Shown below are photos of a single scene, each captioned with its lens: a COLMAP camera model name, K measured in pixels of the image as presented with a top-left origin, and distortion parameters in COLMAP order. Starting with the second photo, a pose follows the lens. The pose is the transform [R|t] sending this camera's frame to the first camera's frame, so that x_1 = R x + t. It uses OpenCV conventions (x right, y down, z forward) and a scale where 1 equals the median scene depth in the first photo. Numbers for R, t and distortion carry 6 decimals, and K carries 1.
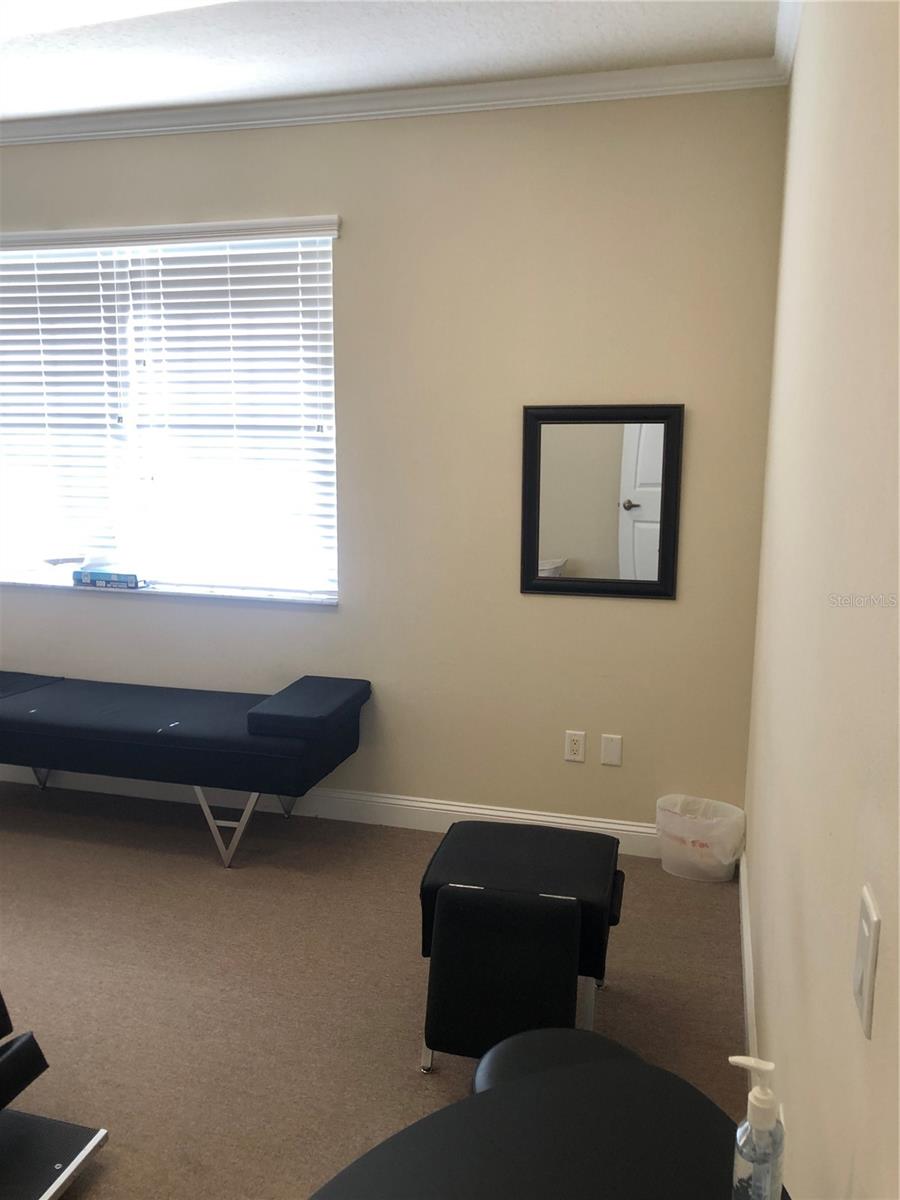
lens RADIAL K [[998.2, 0, 447.6], [0, 998.2, 582.9], [0, 0, 1]] dist [0.017875, -0.000849]
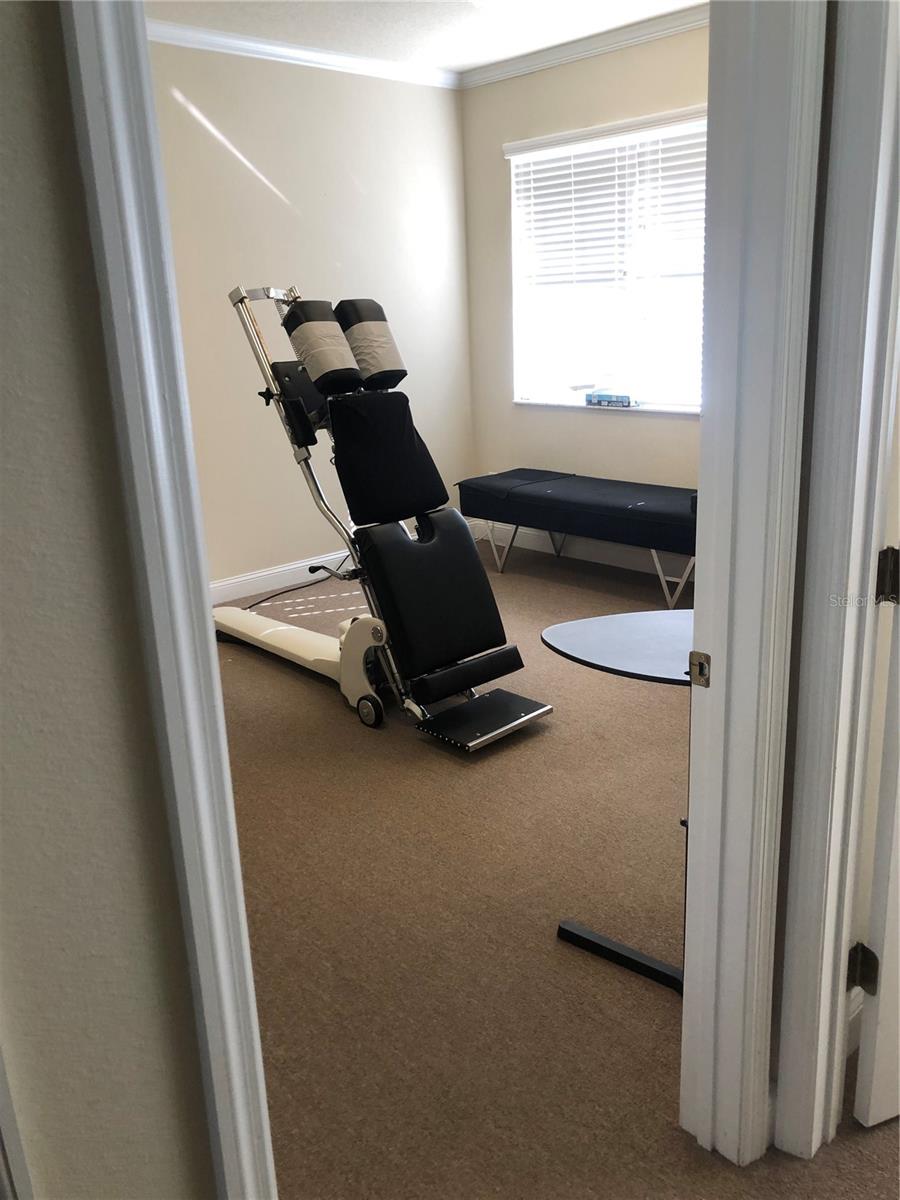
lens RADIAL K [[998.2, 0, 447.6], [0, 998.2, 582.9], [0, 0, 1]] dist [0.017875, -0.000849]
pose [[0.851976, 0.105825, -0.512775, 0.189833], [-0.041978, 0.990015, 0.134570, 0.070808], [0.521895, -0.093125, 0.847911, -0.264427]]
